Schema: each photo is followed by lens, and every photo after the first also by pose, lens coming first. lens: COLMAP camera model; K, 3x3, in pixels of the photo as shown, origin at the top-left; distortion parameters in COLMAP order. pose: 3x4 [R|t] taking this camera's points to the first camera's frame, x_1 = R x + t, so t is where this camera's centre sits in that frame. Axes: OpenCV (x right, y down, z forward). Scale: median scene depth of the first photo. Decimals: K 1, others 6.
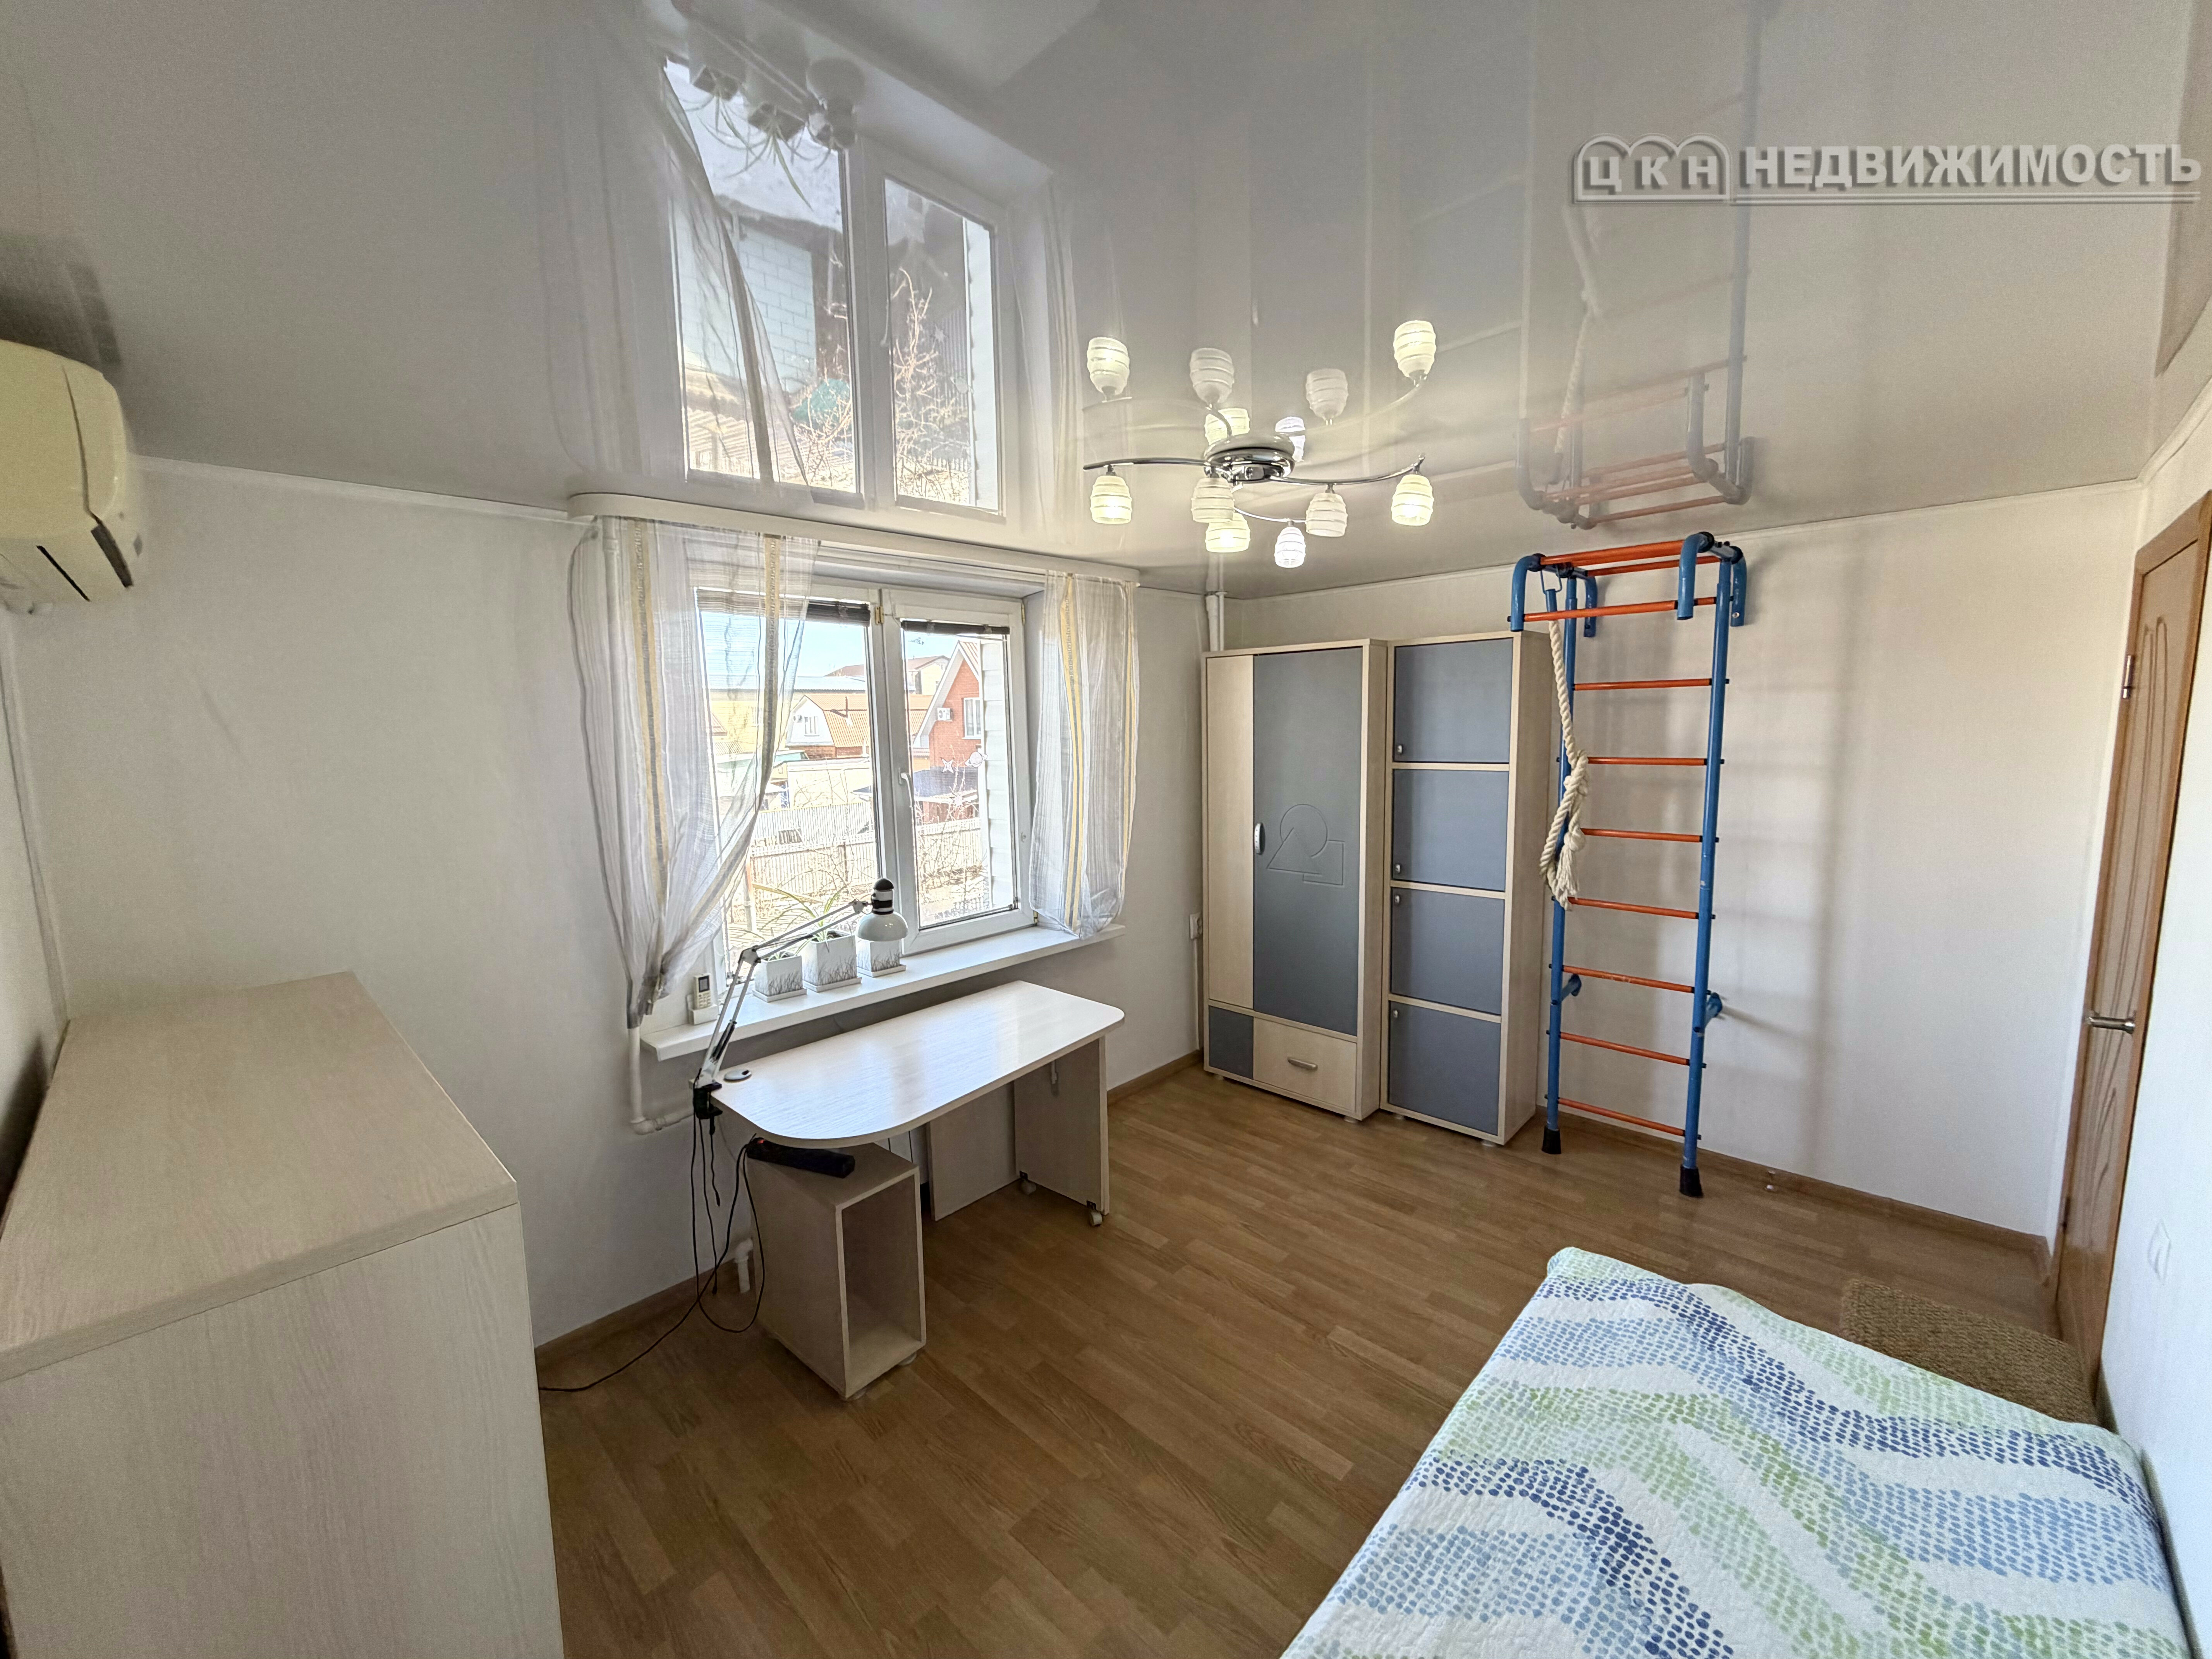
lens RADIAL K [[885.1, 0, 1098.9], [0, 885.1, 832.5], [0, 0, 1]] dist [0.000906, -0.000716]
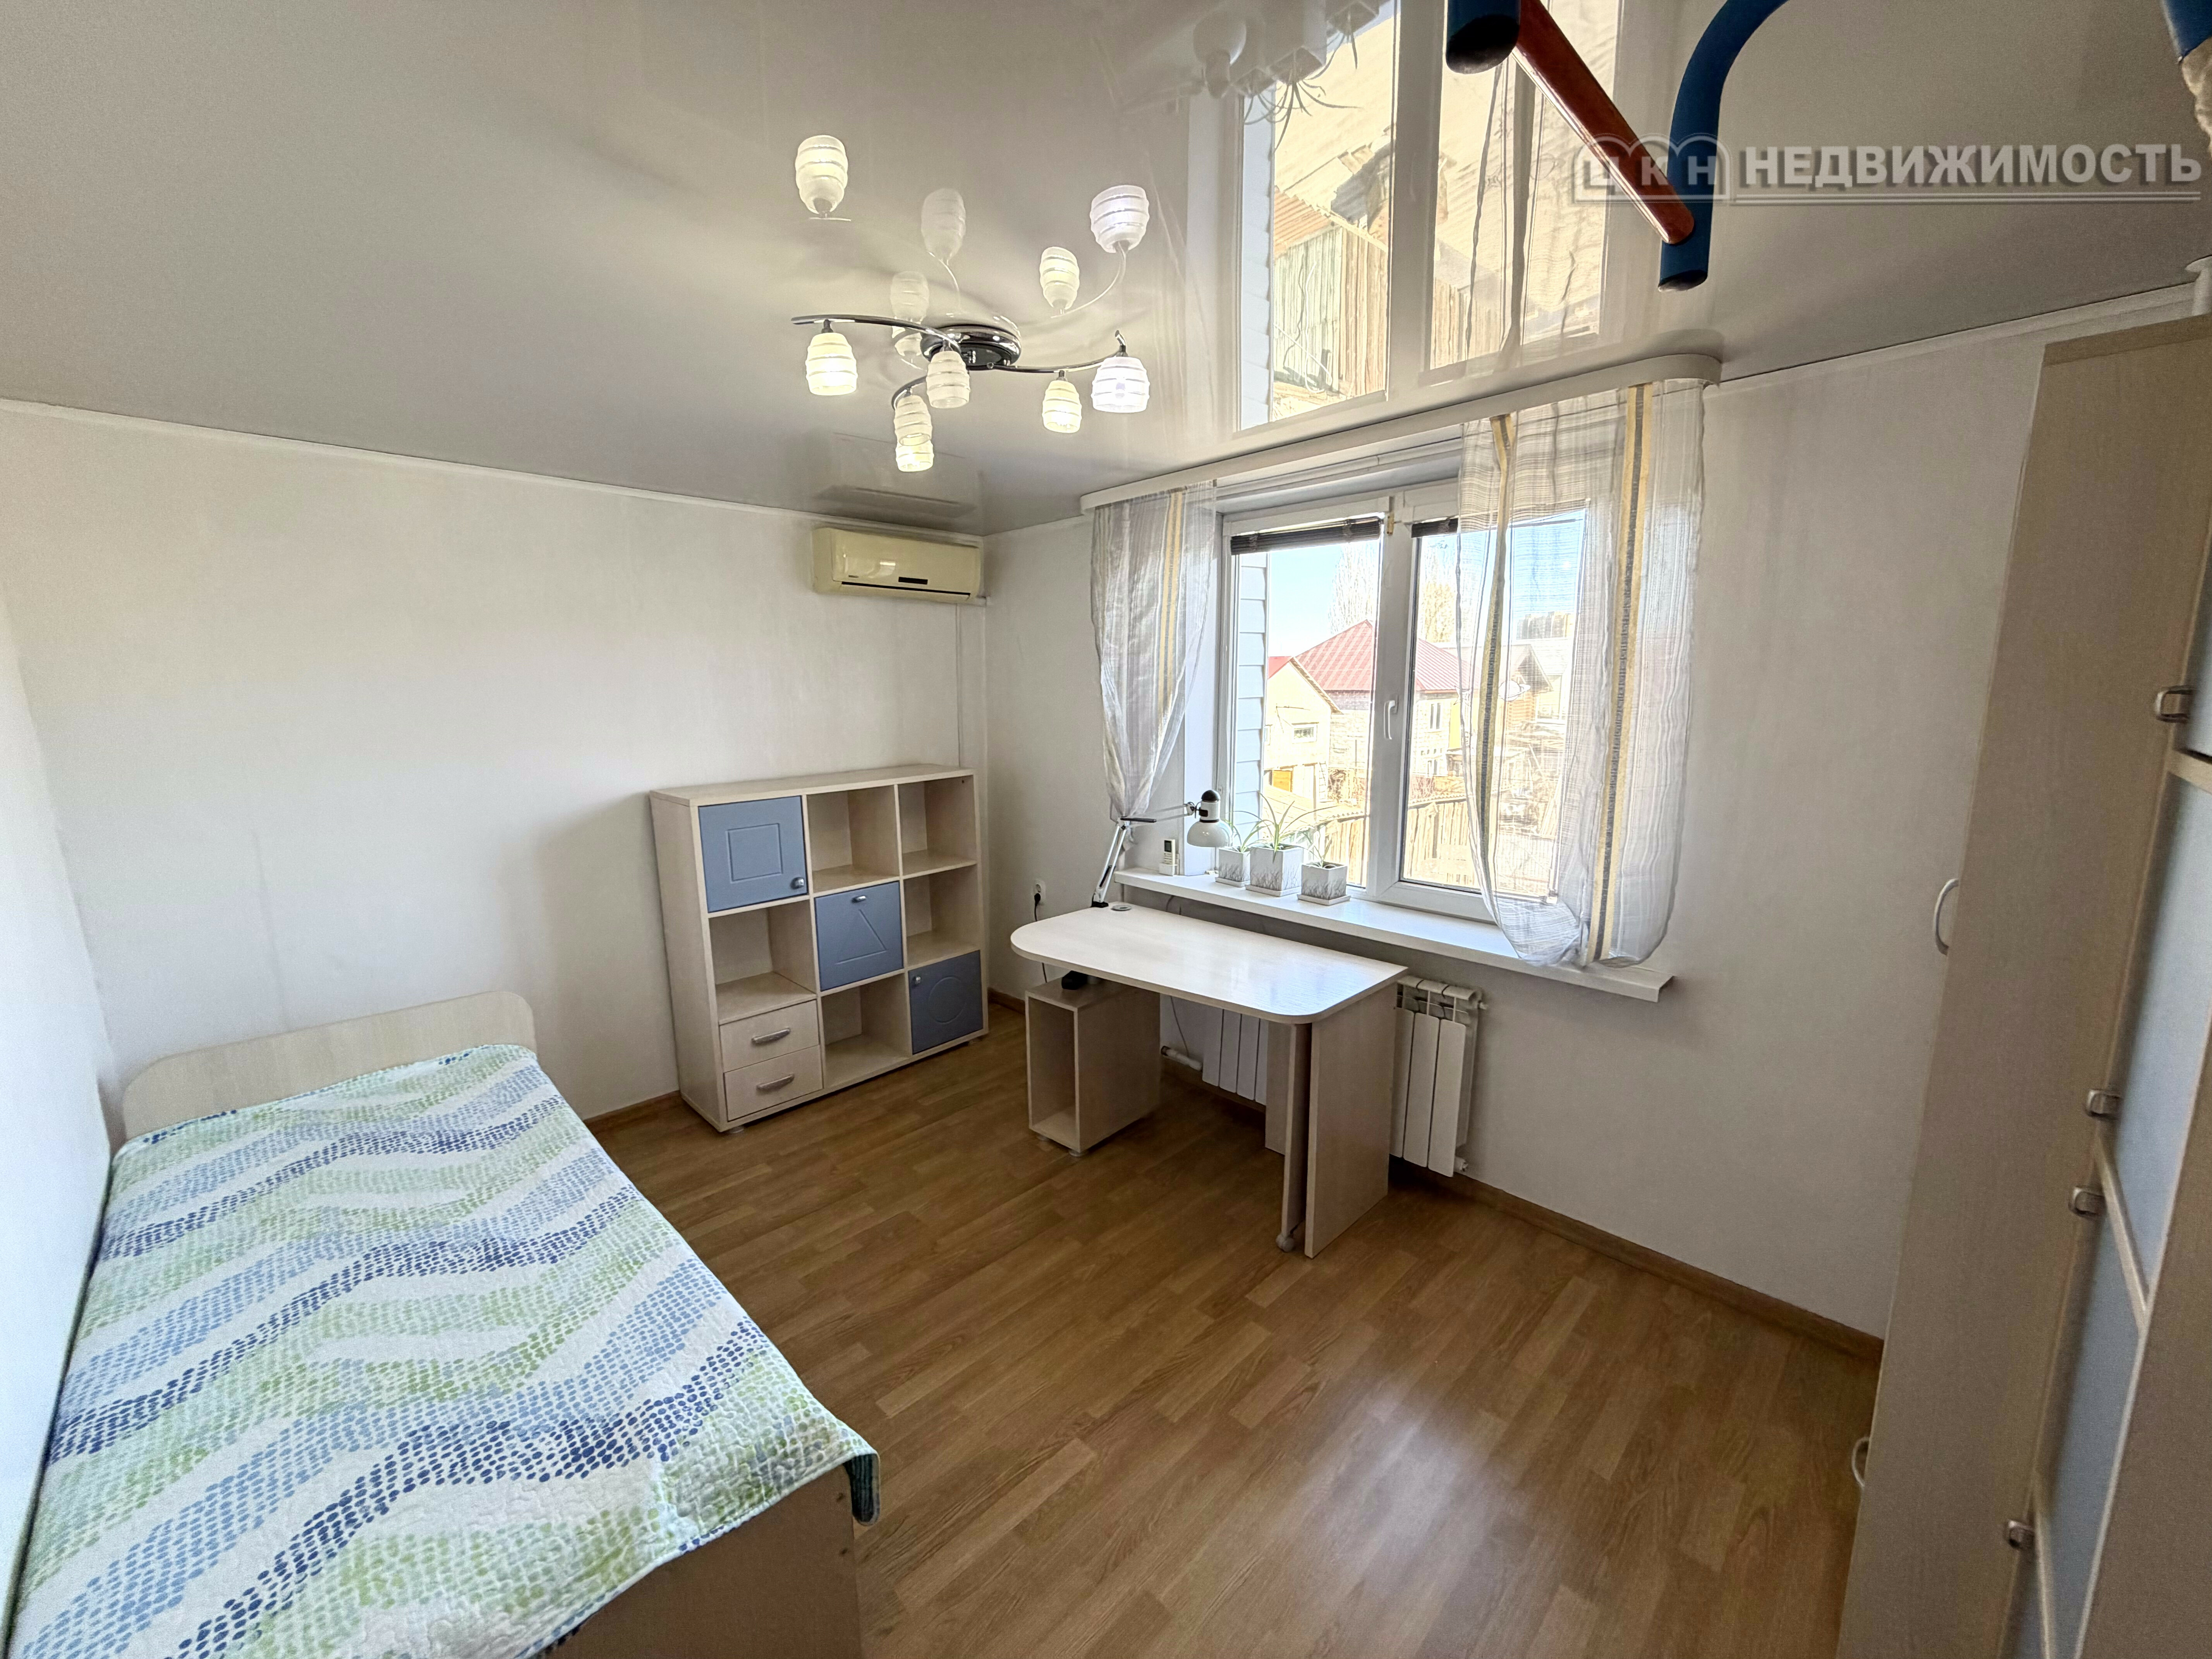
lens RADIAL K [[885.1, 0, 1098.0], [0, 885.1, 825.1], [0, 0, 1]] dist [0.000906, -0.000716]
pose [[-0.030597, 0.178972, -0.983378, 1.367728], [-0.111655, 0.977069, 0.181298, -0.143595], [0.993276, 0.115346, -0.009912, 1.427456]]
